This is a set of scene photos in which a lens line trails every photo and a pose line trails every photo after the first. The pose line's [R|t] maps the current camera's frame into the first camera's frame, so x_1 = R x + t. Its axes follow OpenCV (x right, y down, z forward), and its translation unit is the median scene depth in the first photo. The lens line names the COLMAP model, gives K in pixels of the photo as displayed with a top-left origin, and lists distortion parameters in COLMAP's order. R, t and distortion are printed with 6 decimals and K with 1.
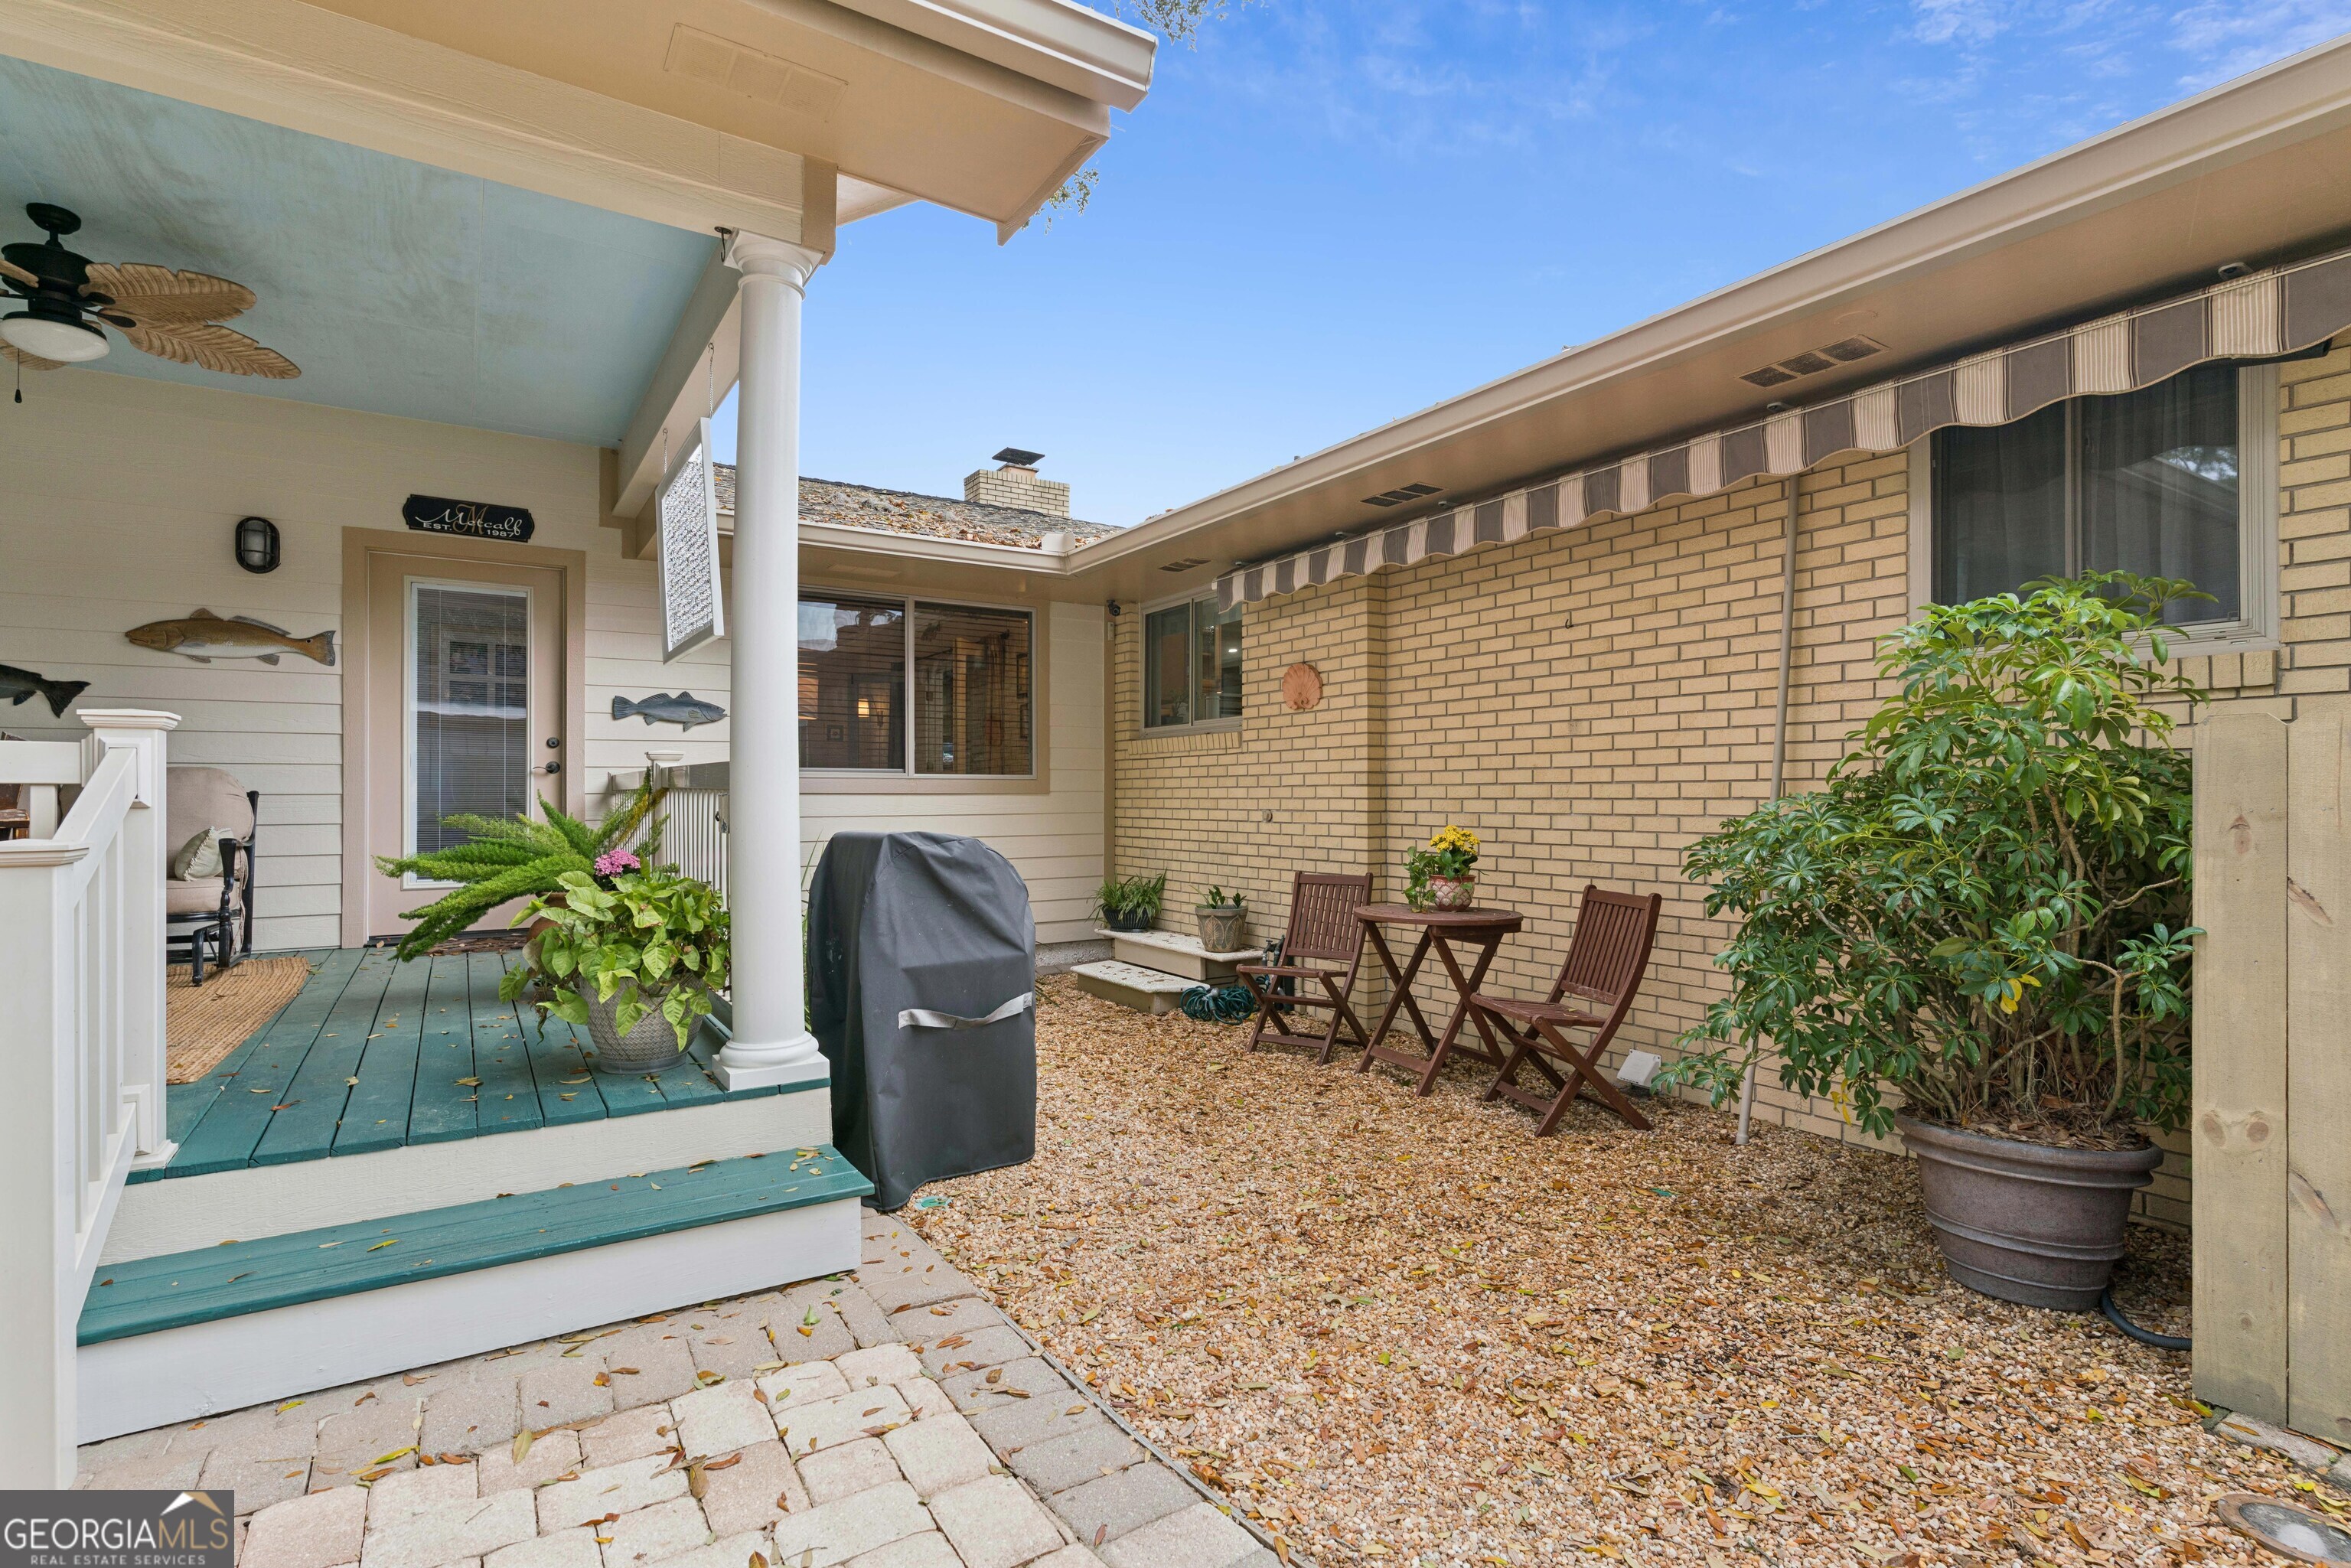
lens RADIAL K [[1115.9, 0, 1177.9], [0, 1115.9, 784.8], [0, 0, 1]] dist [0.006266, -0.001859]
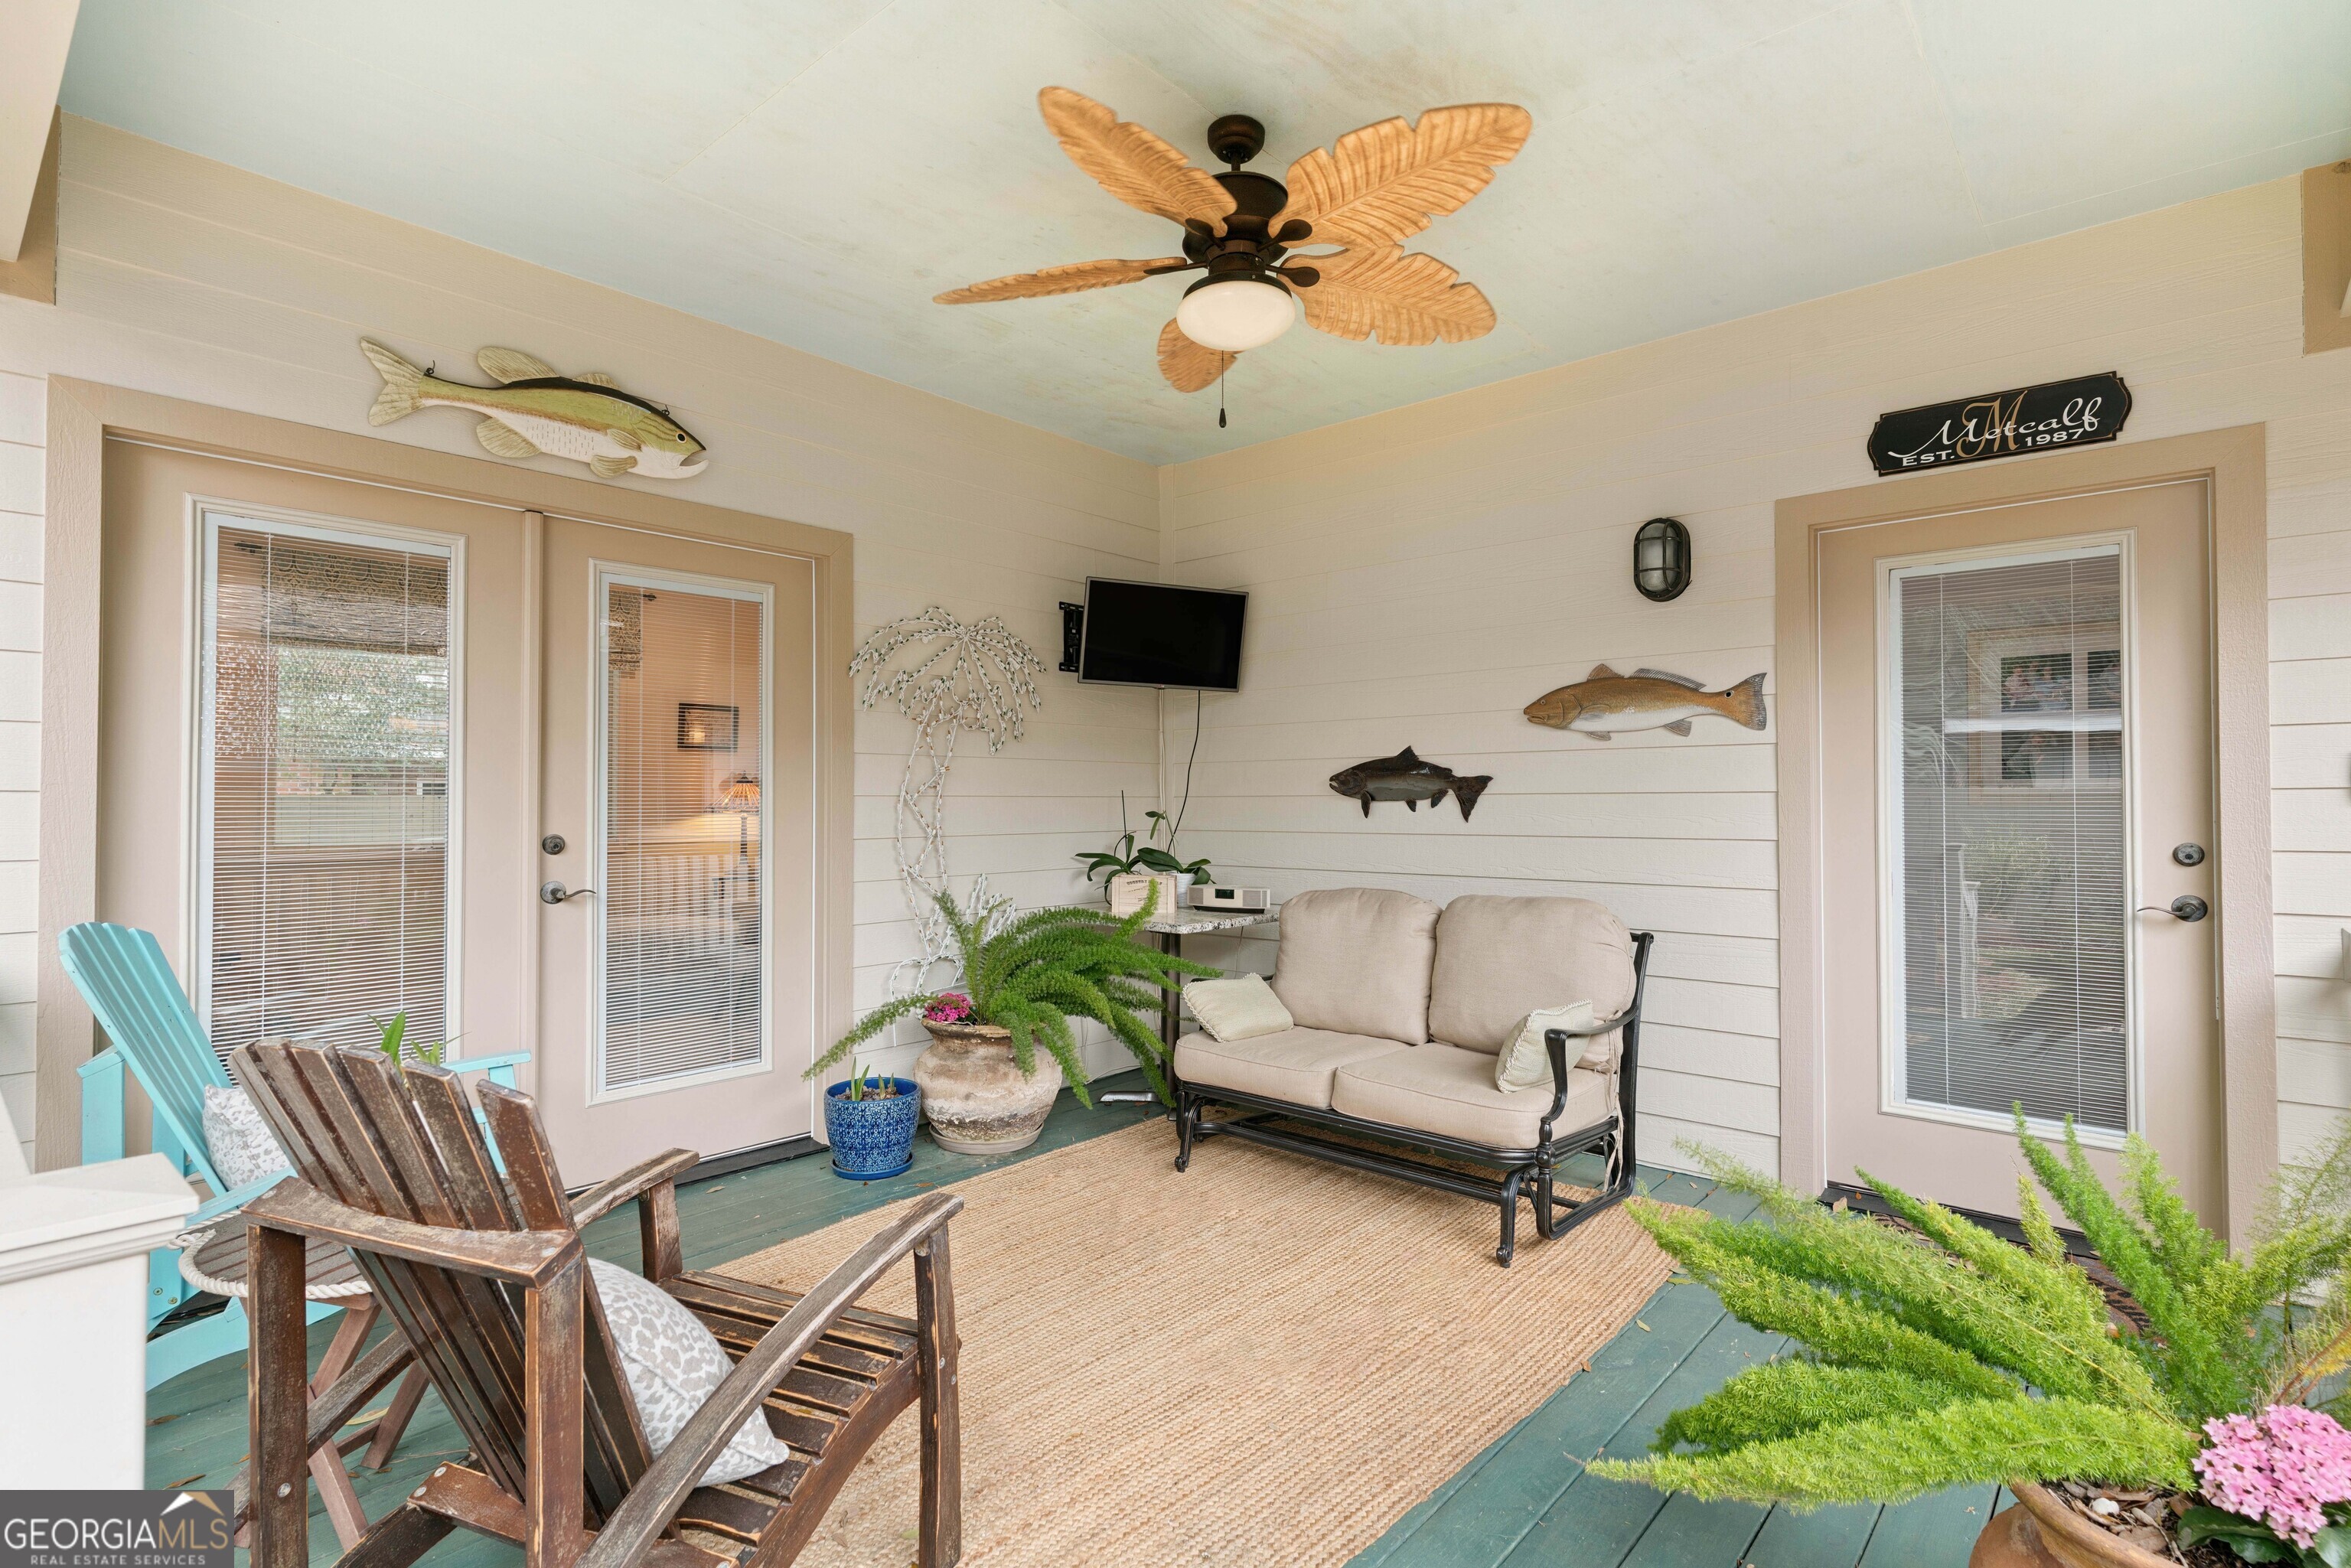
lens RADIAL K [[1115.9, 0, 1179.9], [0, 1115.9, 777.8], [0, 0, 1]] dist [0.006266, -0.001859]
pose [[0.263305, -0.016202, -0.964577, -0.244289], [0.006491, 0.999866, -0.015022, -0.072472], [0.964691, -0.002306, 0.263375, 0.525376]]
